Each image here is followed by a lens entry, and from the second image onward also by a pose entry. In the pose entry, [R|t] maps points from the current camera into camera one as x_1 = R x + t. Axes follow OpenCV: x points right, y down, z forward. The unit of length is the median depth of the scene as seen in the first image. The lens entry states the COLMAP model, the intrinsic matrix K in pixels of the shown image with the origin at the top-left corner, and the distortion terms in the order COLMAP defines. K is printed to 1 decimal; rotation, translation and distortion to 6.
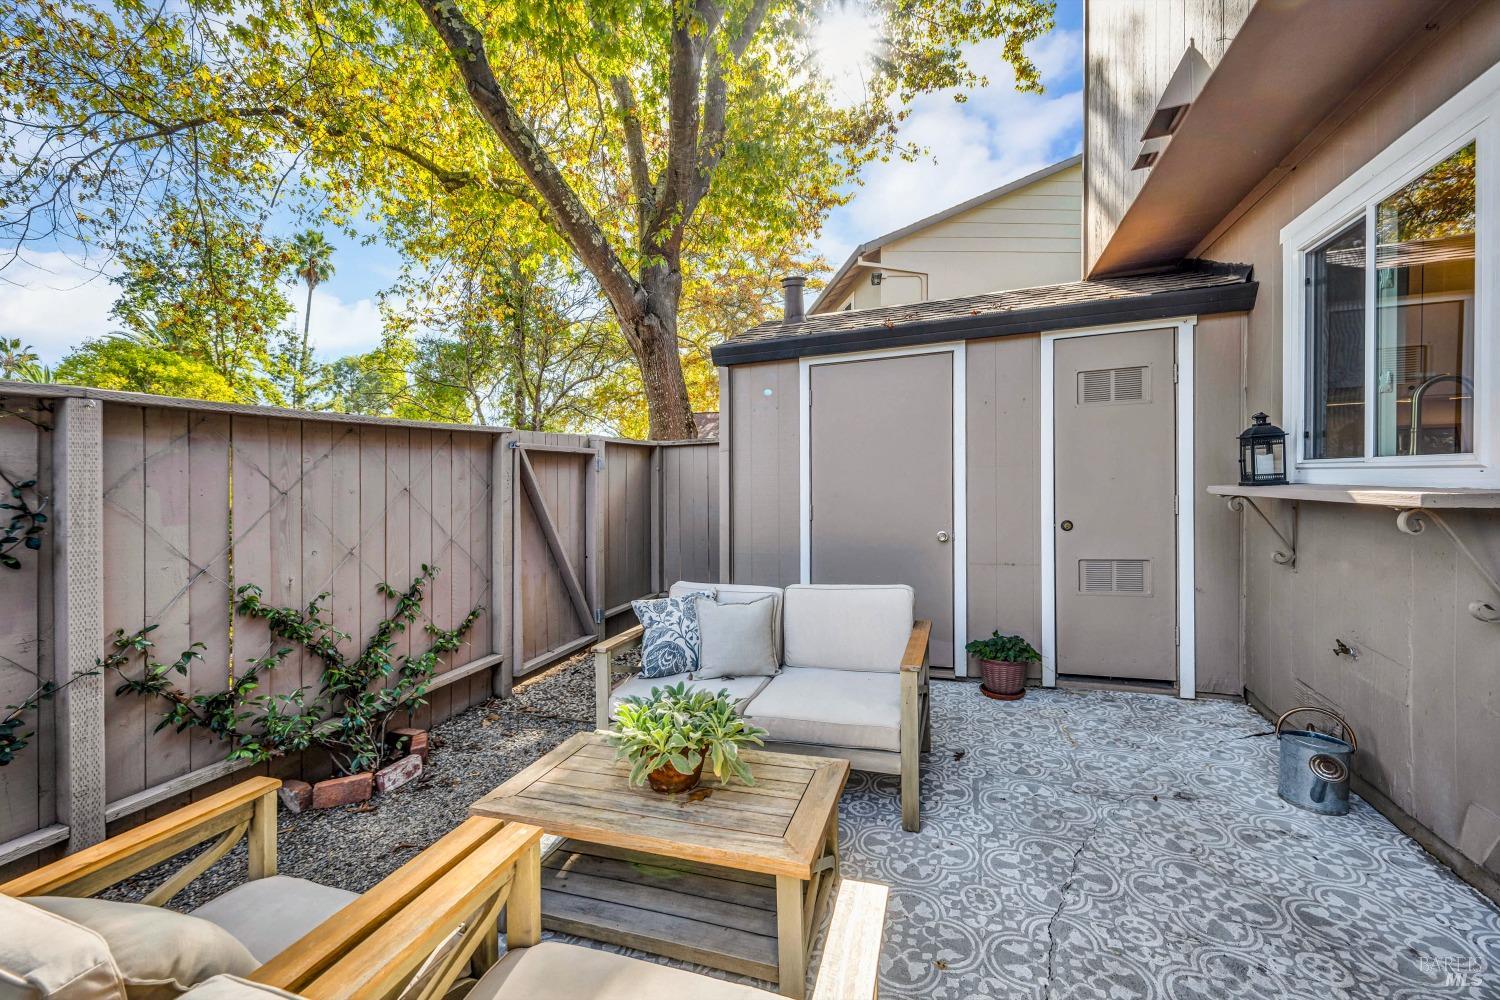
lens RADIAL K [[616.4, 0, 747.6], [0, 616.4, 511.7], [0, 0, 1]] dist [-0.001316, 0.001080]
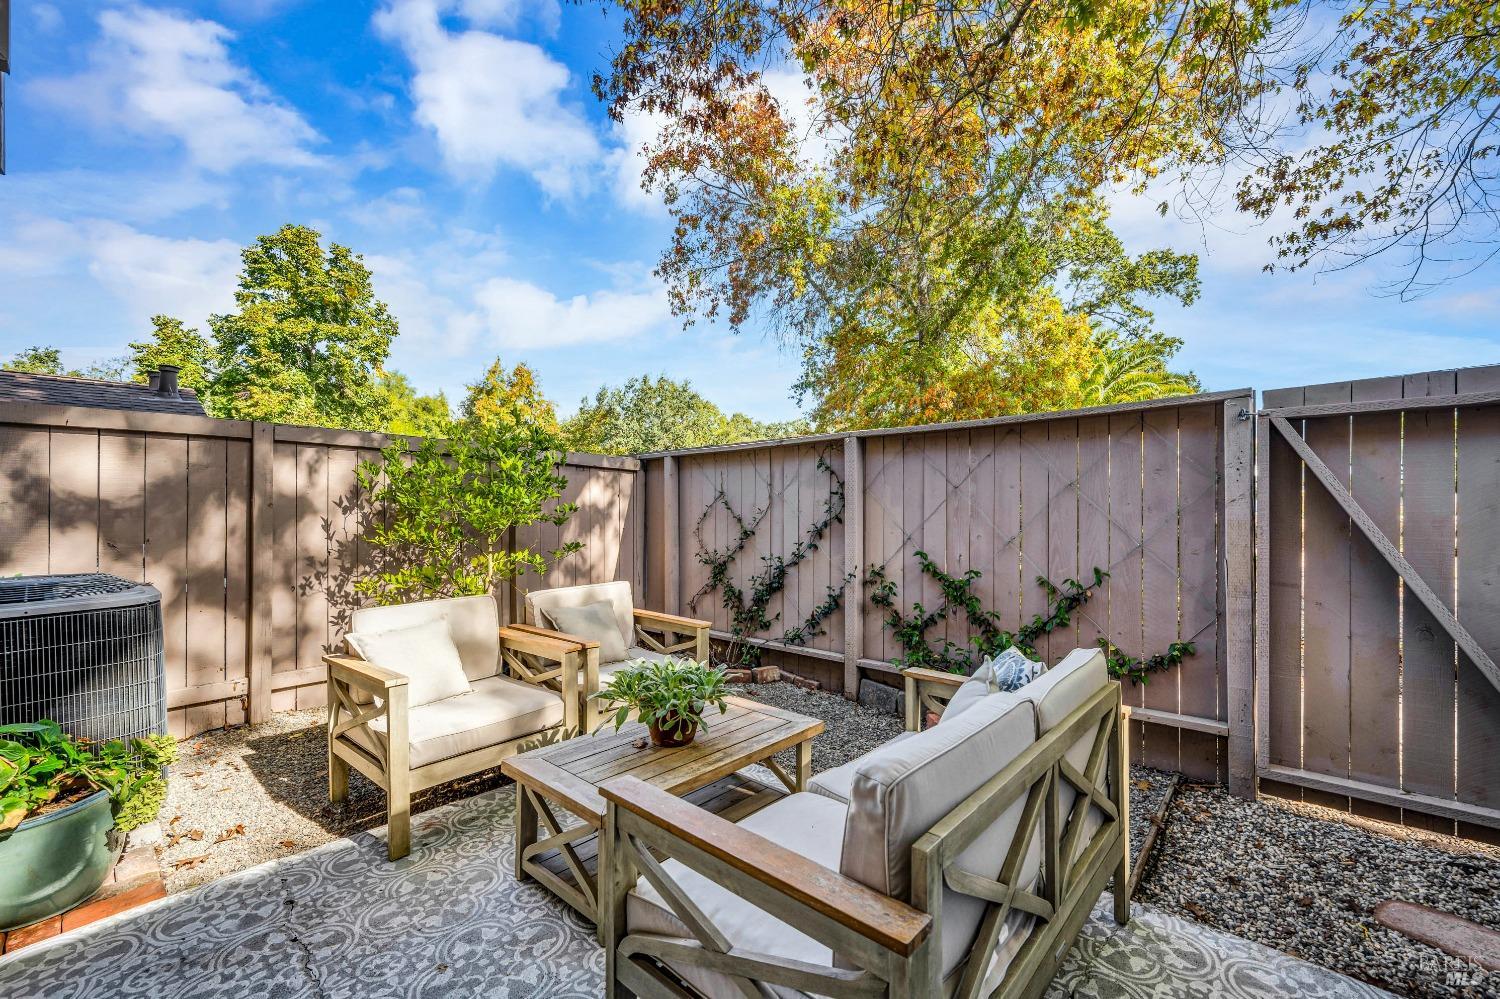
lens RADIAL K [[619.3, 0, 745.6], [0, 619.3, 506.1], [0, 0, 1]] dist [-0.000454, 0.000281]
pose [[-0.408057, 0.031605, -0.912409, 0.611935], [-0.025092, 0.998635, 0.045813, -0.039493], [0.912612, 0.041588, -0.406707, 1.112935]]
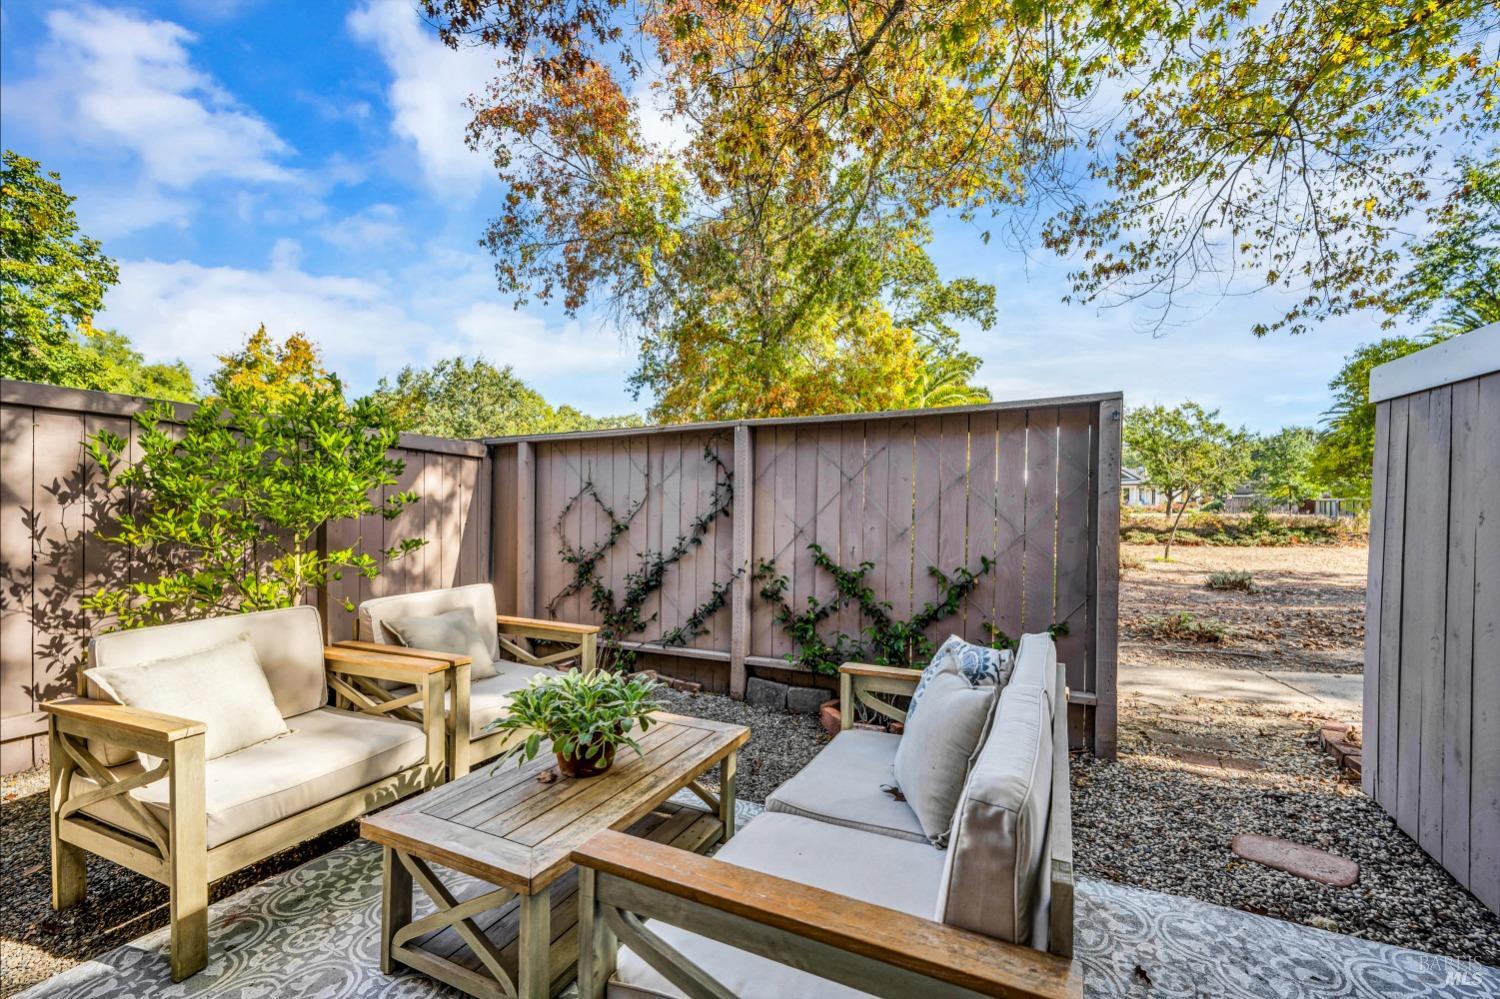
lens RADIAL K [[616.4, 0, 747.6], [0, 616.4, 511.2], [0, 0, 1]] dist [-0.001316, 0.001080]
pose [[-0.128995, 0.039258, -0.990868, 0.556267], [-0.042822, 0.998063, 0.045118, -0.013178], [0.990720, 0.048251, -0.127064, 0.942002]]
